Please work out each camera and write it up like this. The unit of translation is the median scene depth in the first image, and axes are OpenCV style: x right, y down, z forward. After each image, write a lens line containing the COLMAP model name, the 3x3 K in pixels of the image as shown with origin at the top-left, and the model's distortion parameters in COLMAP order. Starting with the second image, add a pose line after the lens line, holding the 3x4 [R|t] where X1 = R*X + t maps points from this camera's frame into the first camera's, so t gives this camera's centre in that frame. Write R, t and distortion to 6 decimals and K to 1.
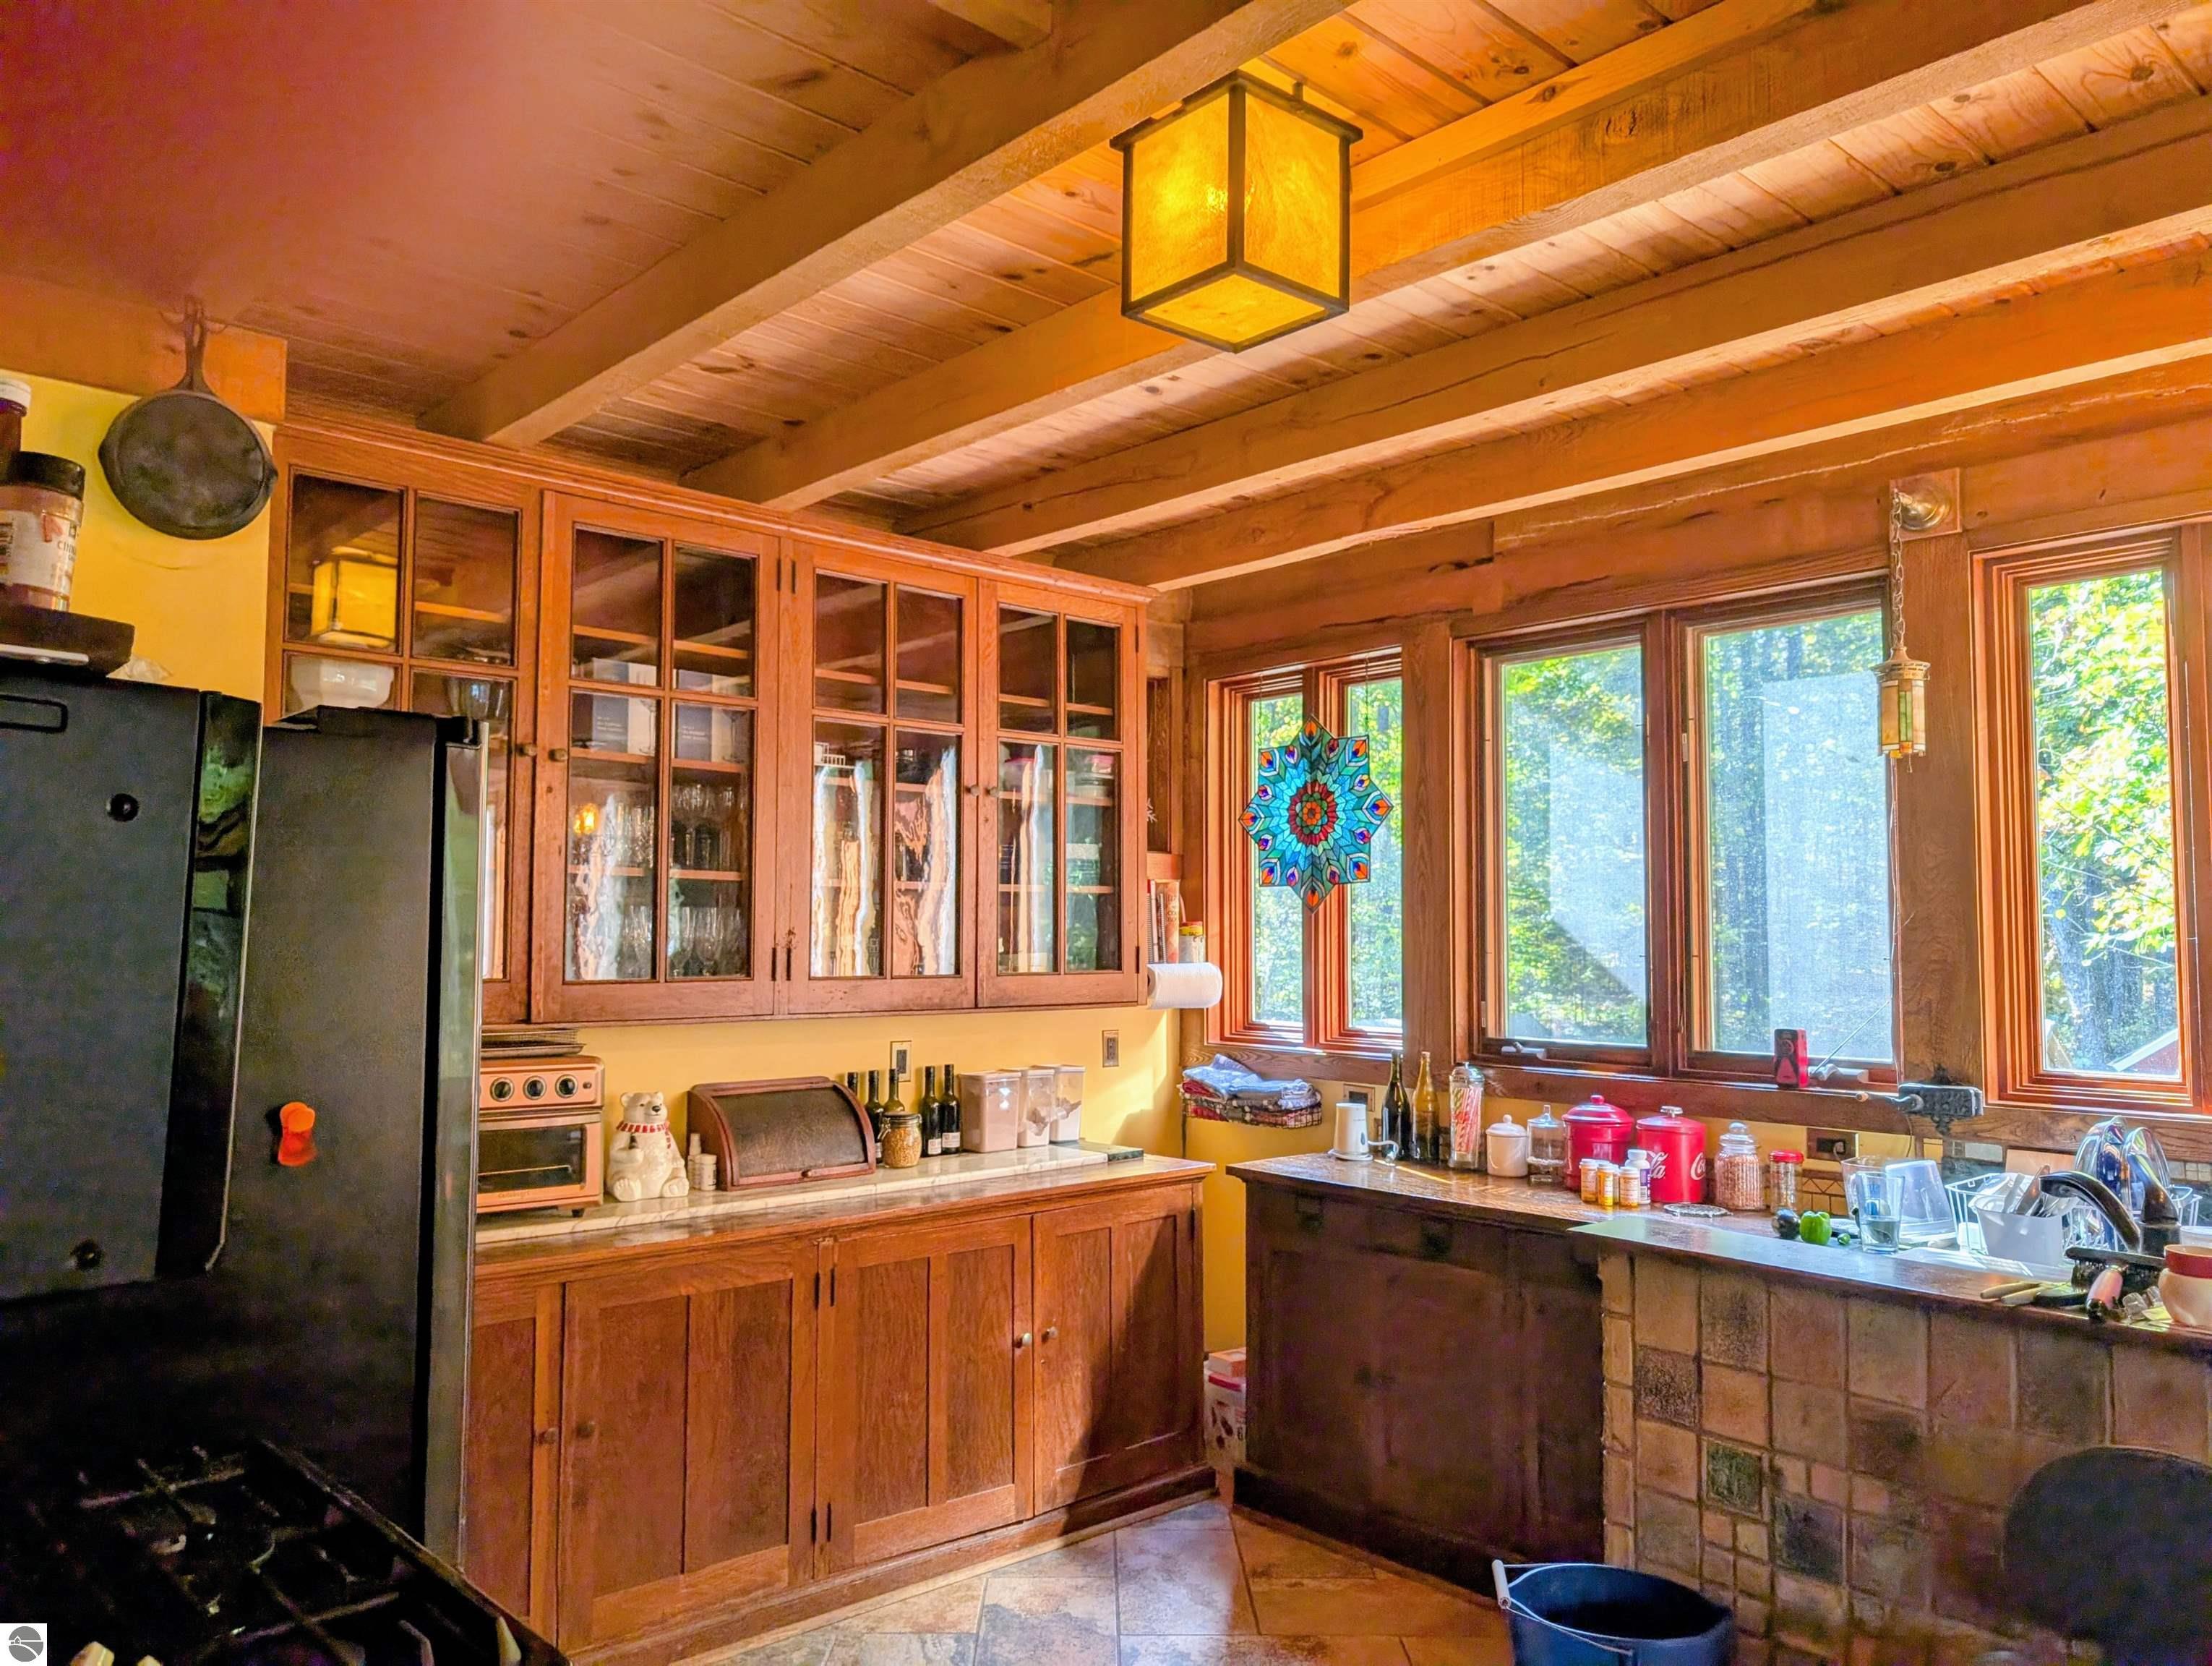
lens RADIAL K [[1642.4, 0, 1089.7], [0, 1642.4, 839.1], [0, 0, 1]] dist [0.089786, -0.248075]
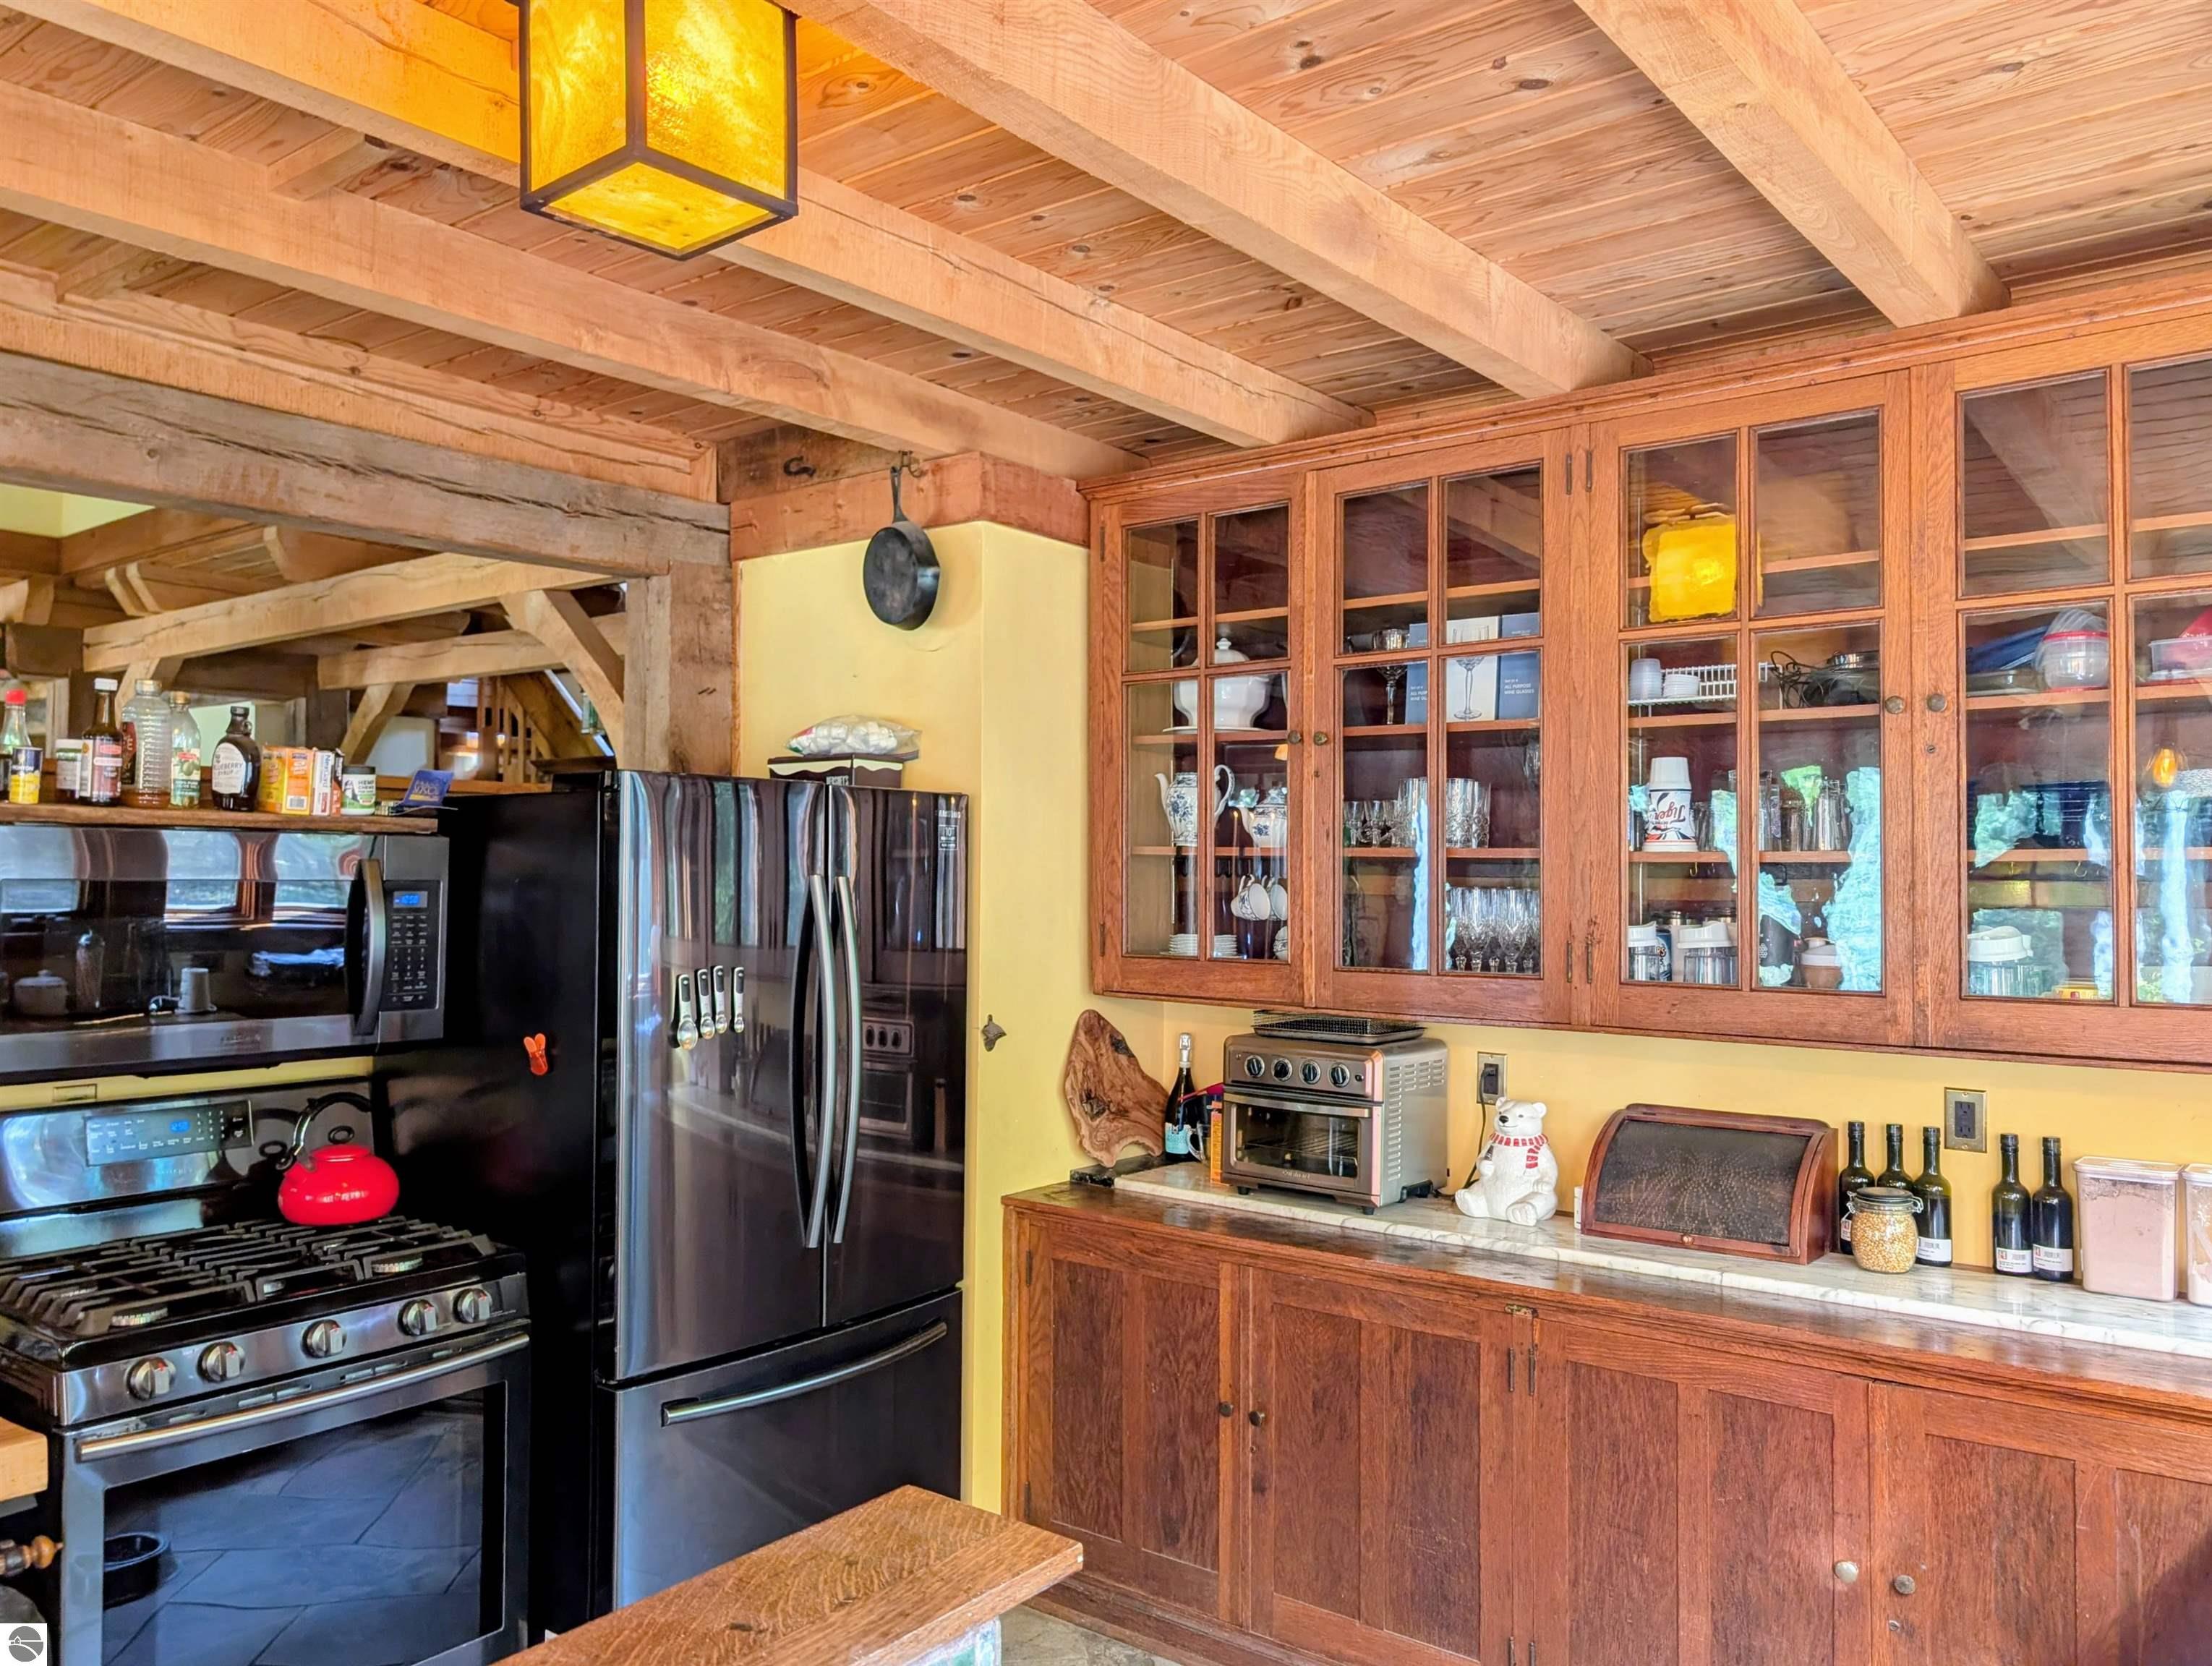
lens RADIAL K [[1655.7, 0, 1106.0], [0, 1655.7, 833.0], [0, 0, 1]] dist [0.006229, 0.001868]
pose [[0.143331, -0.038709, -0.988918, 0.557394], [0.052844, 0.998109, -0.031410, 0.026328], [0.988263, -0.047756, 0.145105, 0.639927]]
